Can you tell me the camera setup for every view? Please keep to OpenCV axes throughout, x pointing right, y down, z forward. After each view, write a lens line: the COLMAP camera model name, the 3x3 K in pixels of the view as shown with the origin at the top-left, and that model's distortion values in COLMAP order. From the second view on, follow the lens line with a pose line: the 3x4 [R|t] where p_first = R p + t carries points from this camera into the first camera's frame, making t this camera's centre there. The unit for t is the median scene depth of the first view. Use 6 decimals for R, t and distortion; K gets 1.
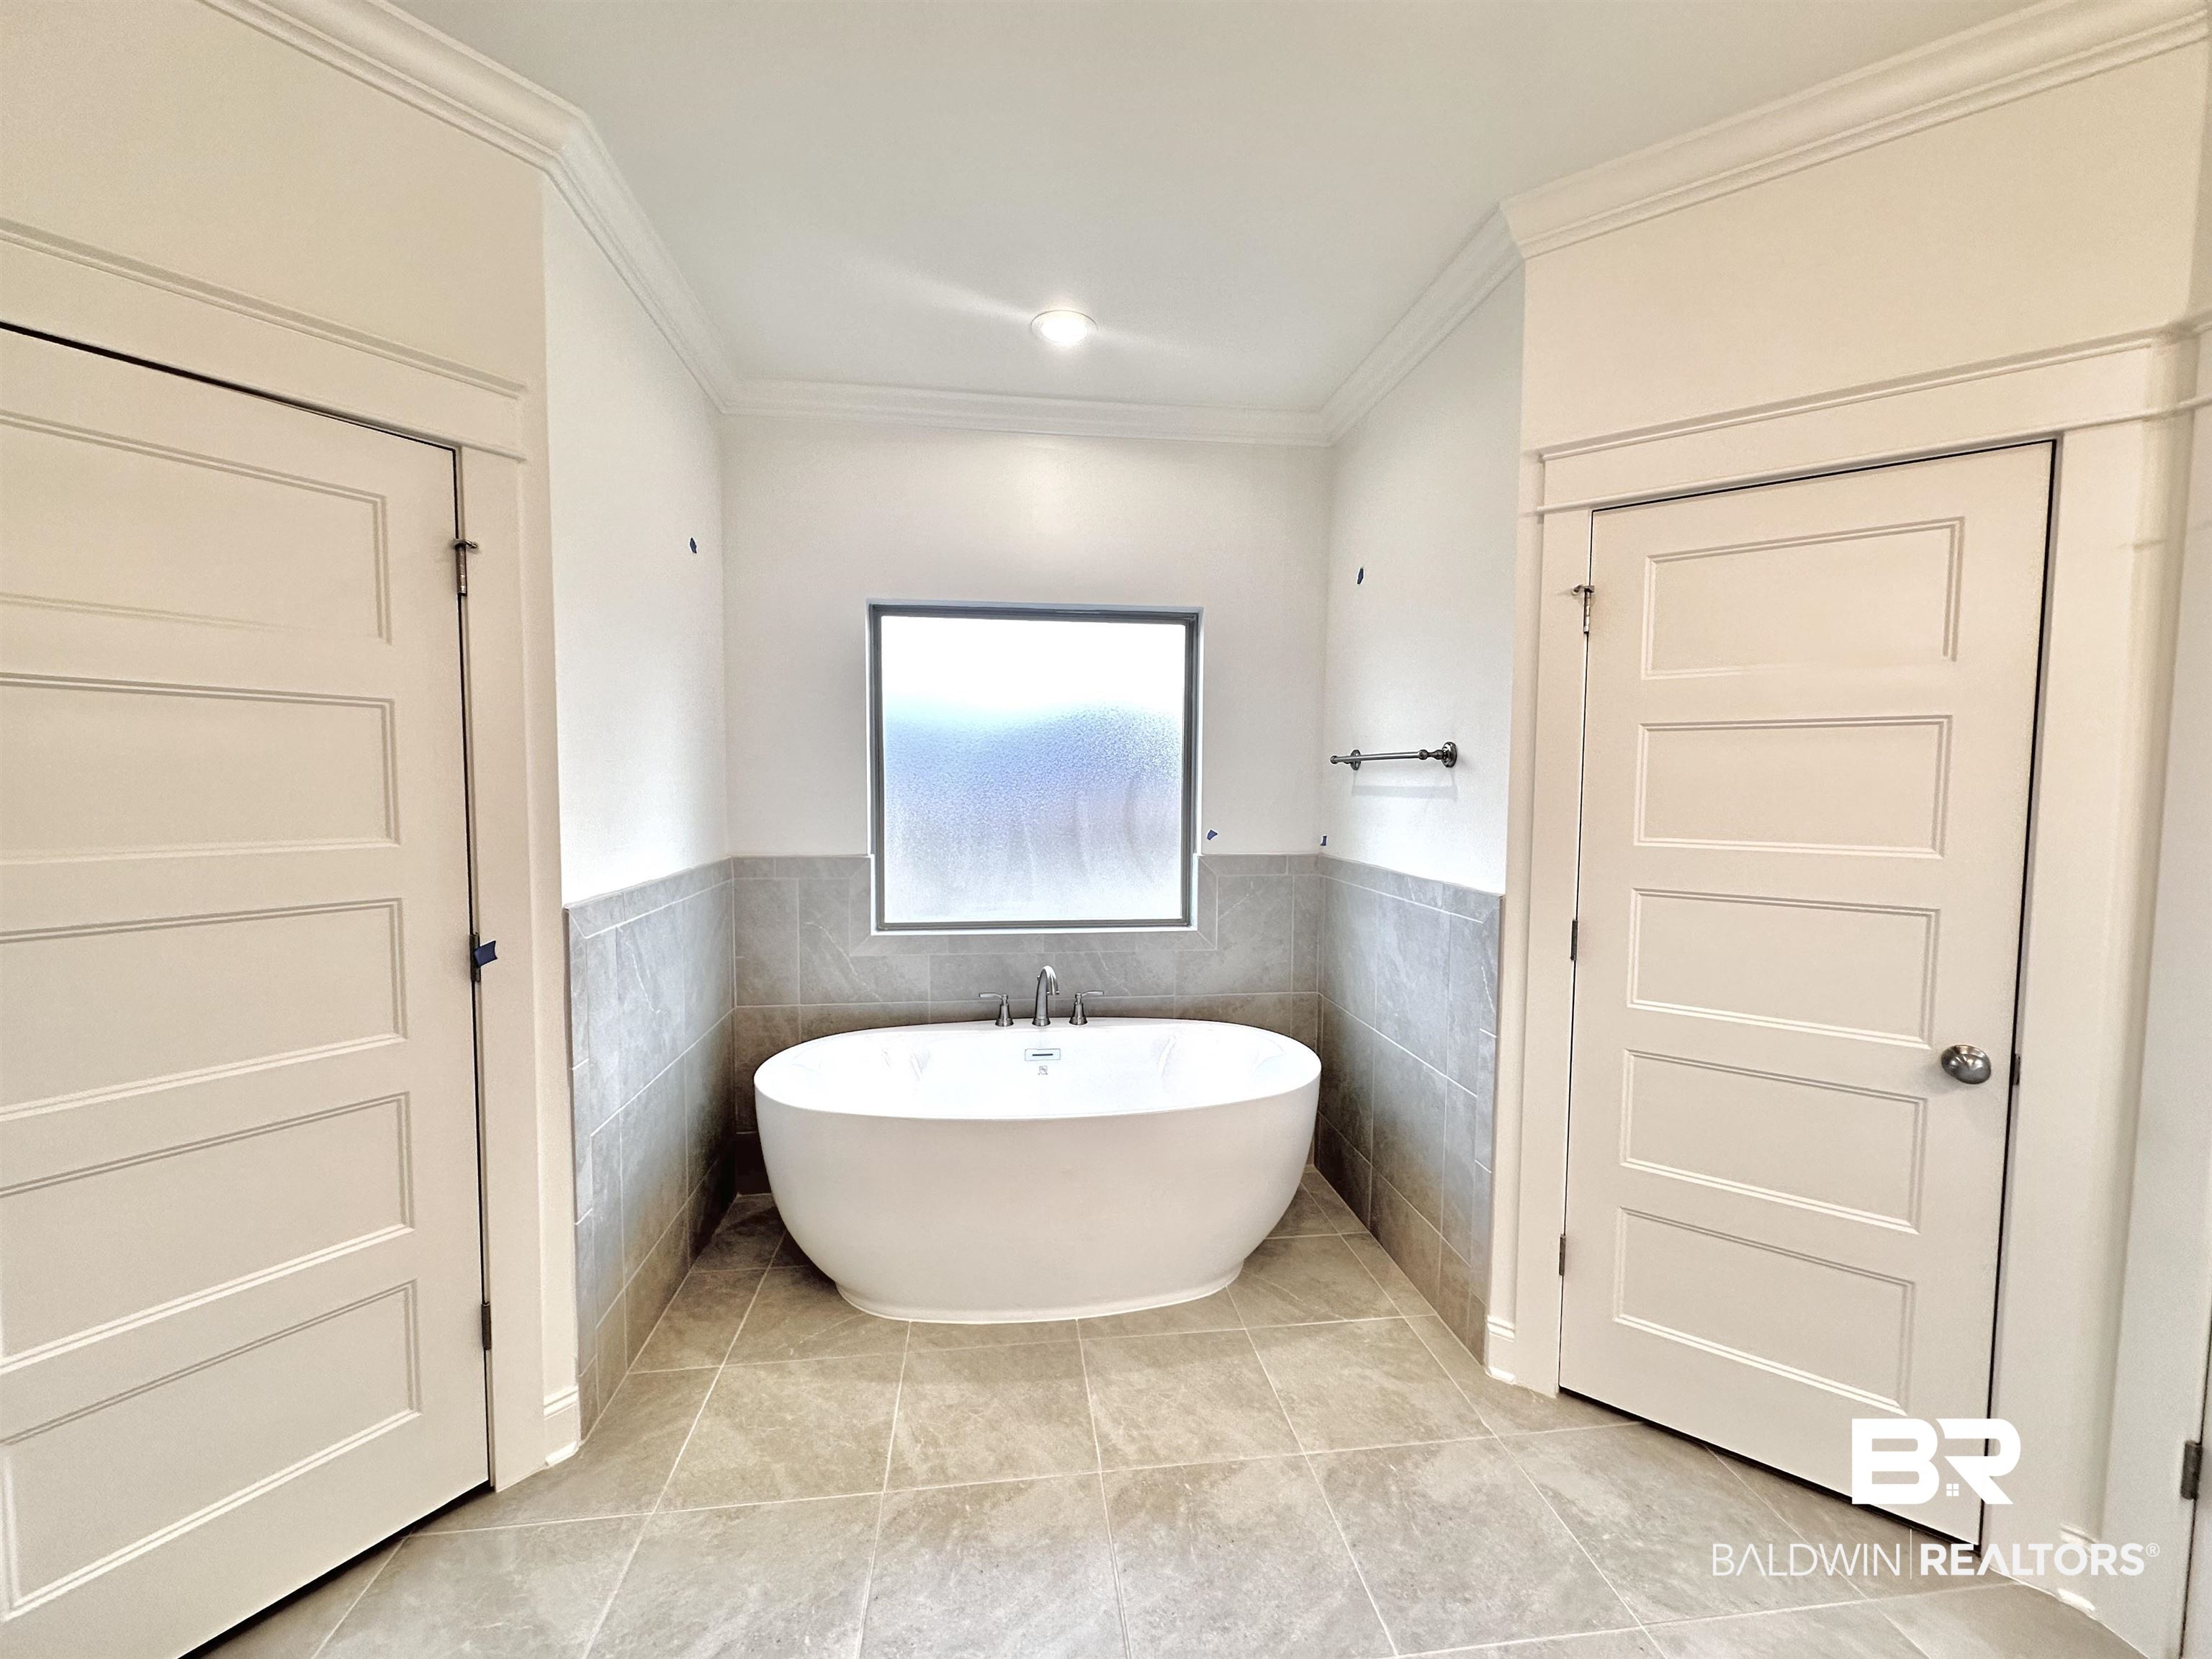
lens RADIAL K [[877.7, 0, 1101.3], [0, 877.7, 830.8], [0, 0, 1]] dist [0.000324, 0.000197]
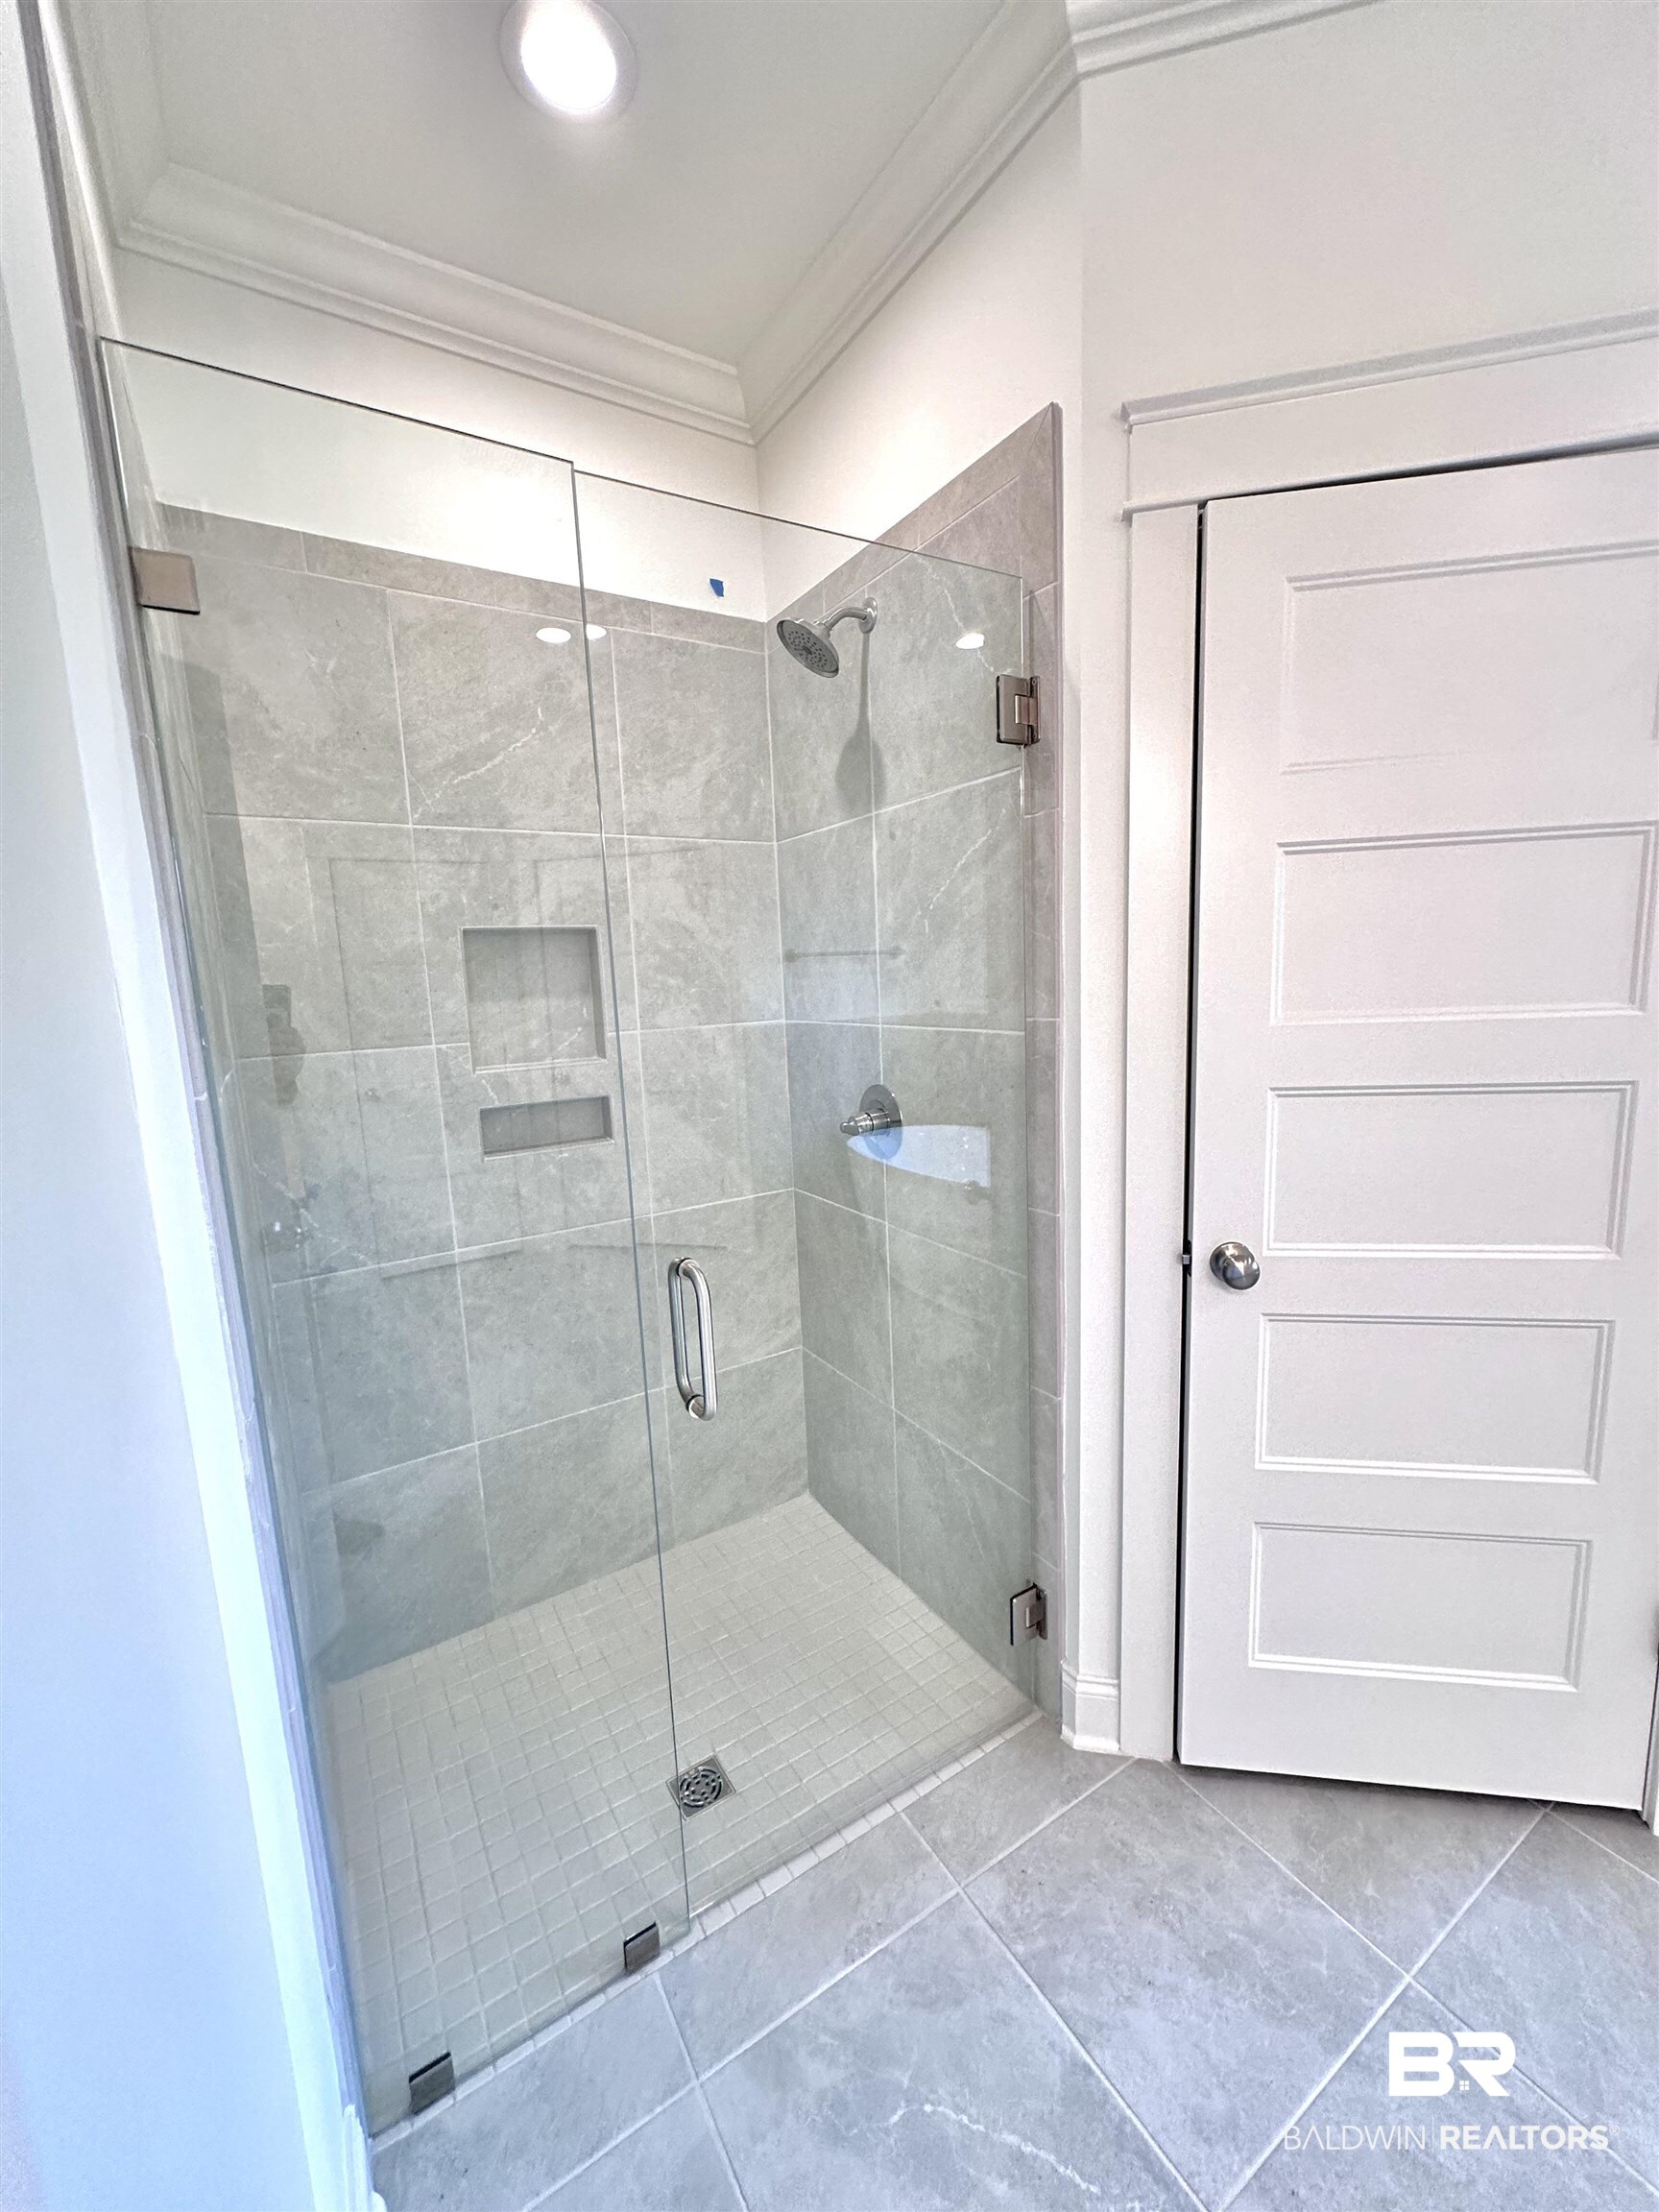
lens RADIAL K [[877.7, 0, 836.6], [0, 877.7, 1109.4], [0, 0, 1]] dist [0.000324, 0.000197]
pose [[0.414202, 0.114169, -0.902996, -0.294129], [-0.009082, 0.992571, 0.121328, 0.010217], [0.910140, -0.042054, 0.412161, 0.022033]]
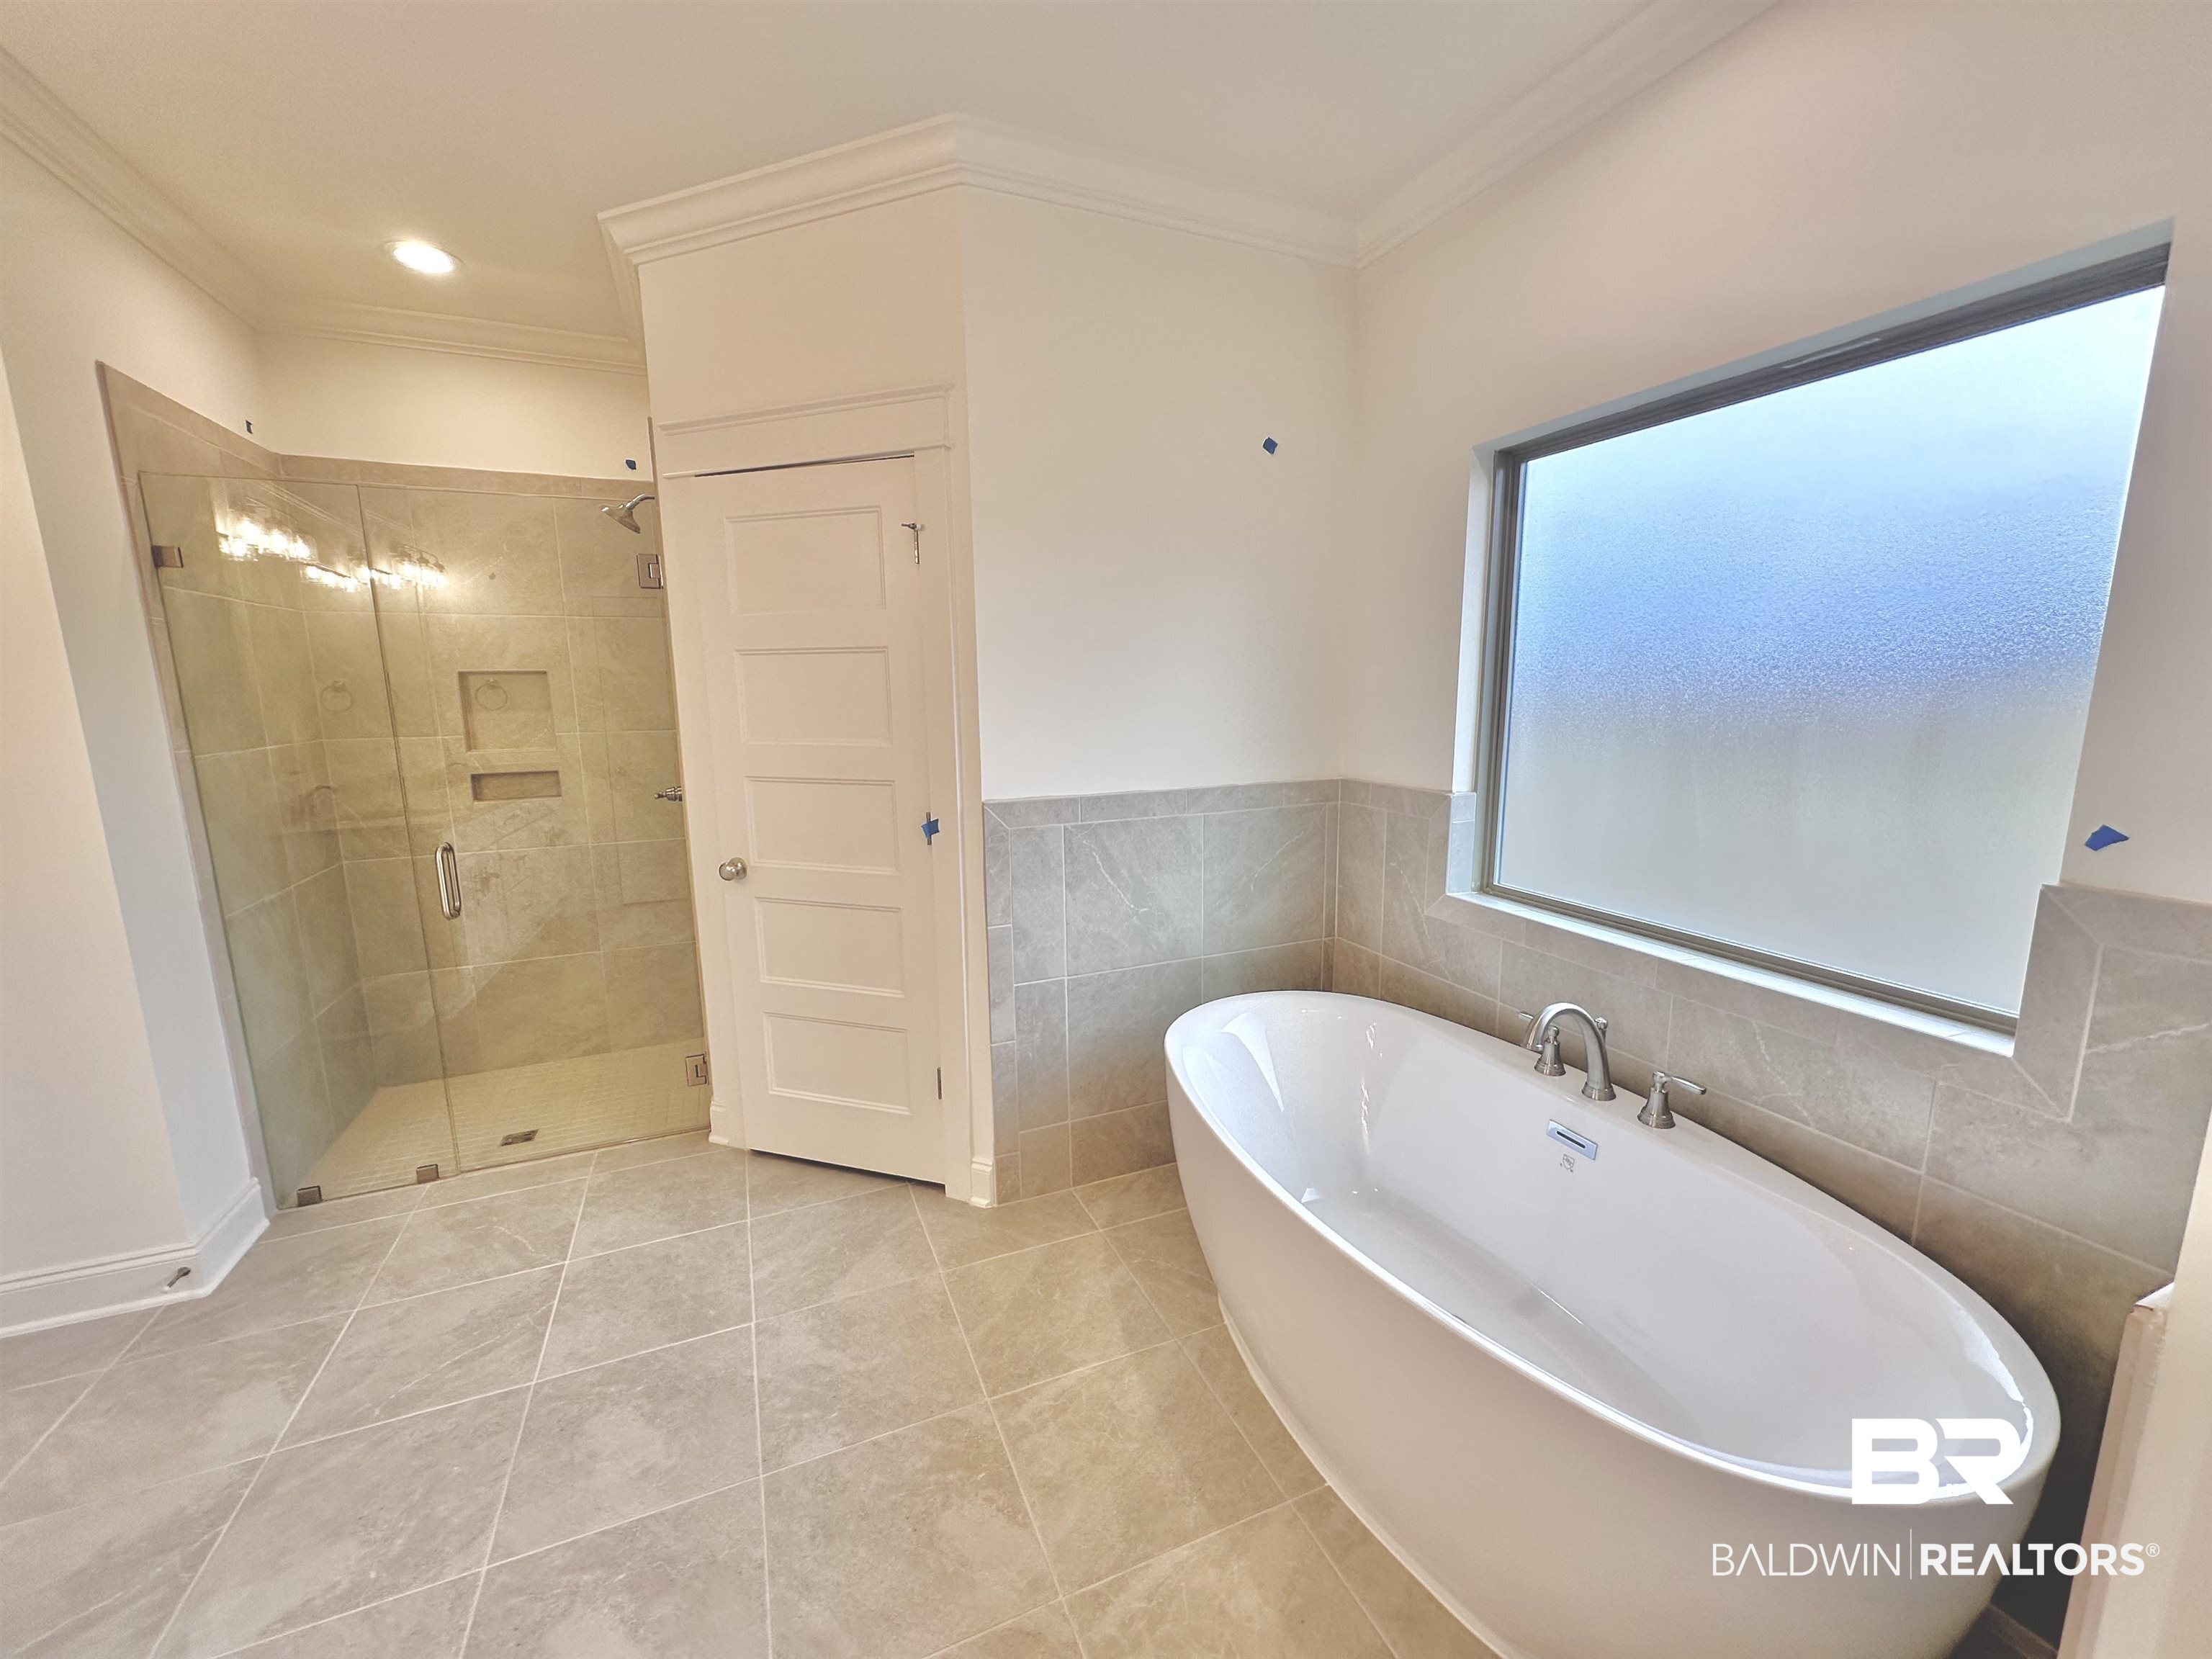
lens RADIAL K [[877.7, 0, 1101.3], [0, 877.7, 830.8], [0, 0, 1]] dist [0.000324, 0.000197]
pose [[0.276224, 0.150916, -0.949171, 0.559665], [-0.043128, 0.988546, 0.144626, -0.053771], [0.960125, 0.000987, 0.279569, 0.701461]]
